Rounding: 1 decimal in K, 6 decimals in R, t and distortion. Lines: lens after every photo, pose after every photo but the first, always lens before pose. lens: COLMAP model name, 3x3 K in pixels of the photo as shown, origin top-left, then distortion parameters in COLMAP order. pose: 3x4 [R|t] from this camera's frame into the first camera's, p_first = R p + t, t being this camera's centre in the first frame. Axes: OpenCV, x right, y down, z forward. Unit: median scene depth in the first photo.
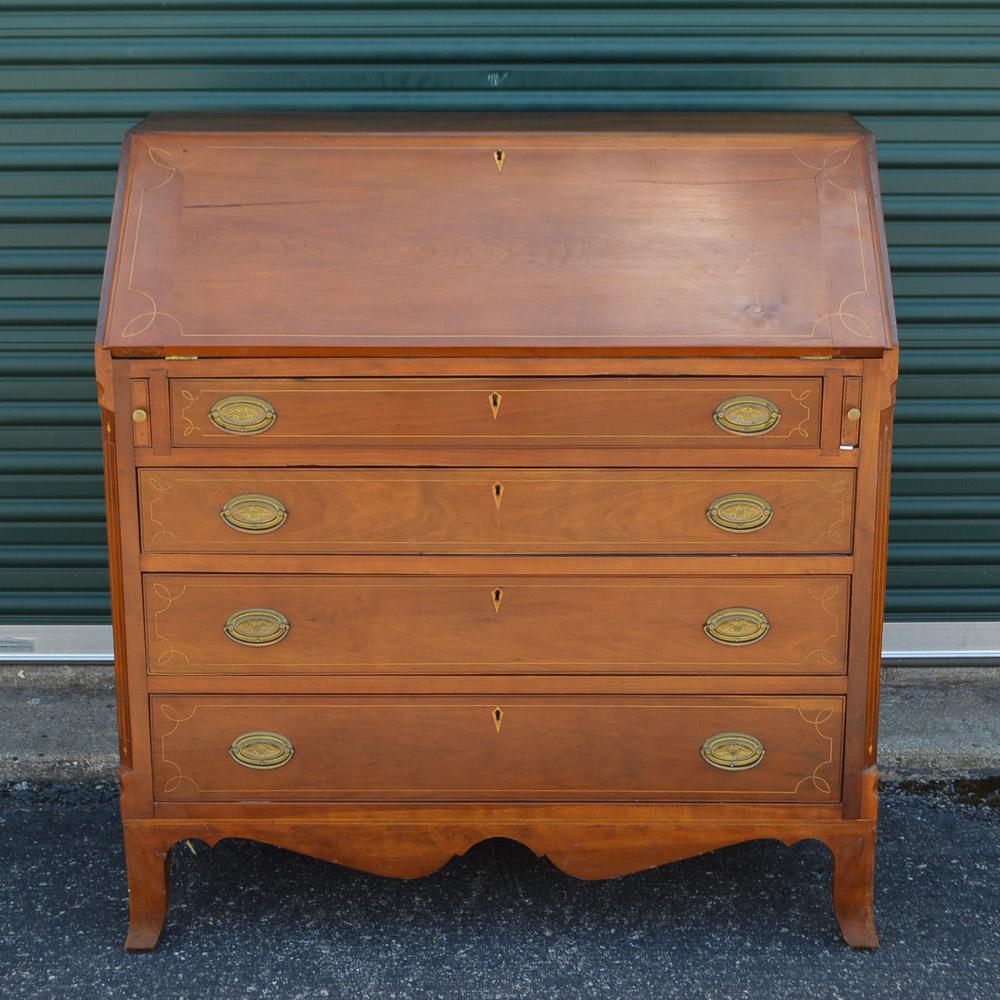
lens RADIAL K [[2102.7, 0, 519.1], [0, 2102.7, 423.6], [0, 0, 1]] dist [-0.047885, 0.000000]
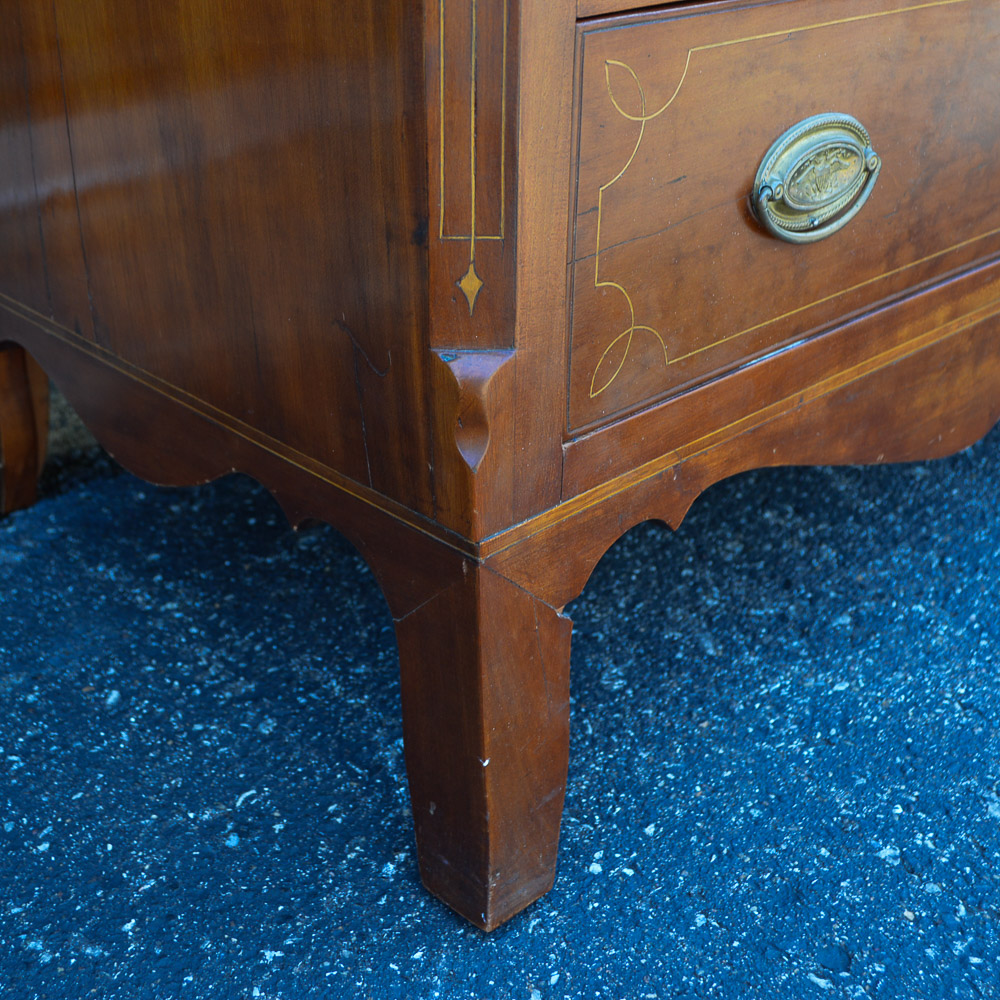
lens RADIAL K [[1462.6, 0, 497.8], [0, 1462.6, 503.9], [0, 0, 1]] dist [-0.063437, 0.000000]
pose [[0.728903, -0.321911, 0.604213, -0.301693], [0.169246, 0.939892, 0.296579, 0.126729], [-0.663367, -0.113916, 0.739572, 0.852153]]
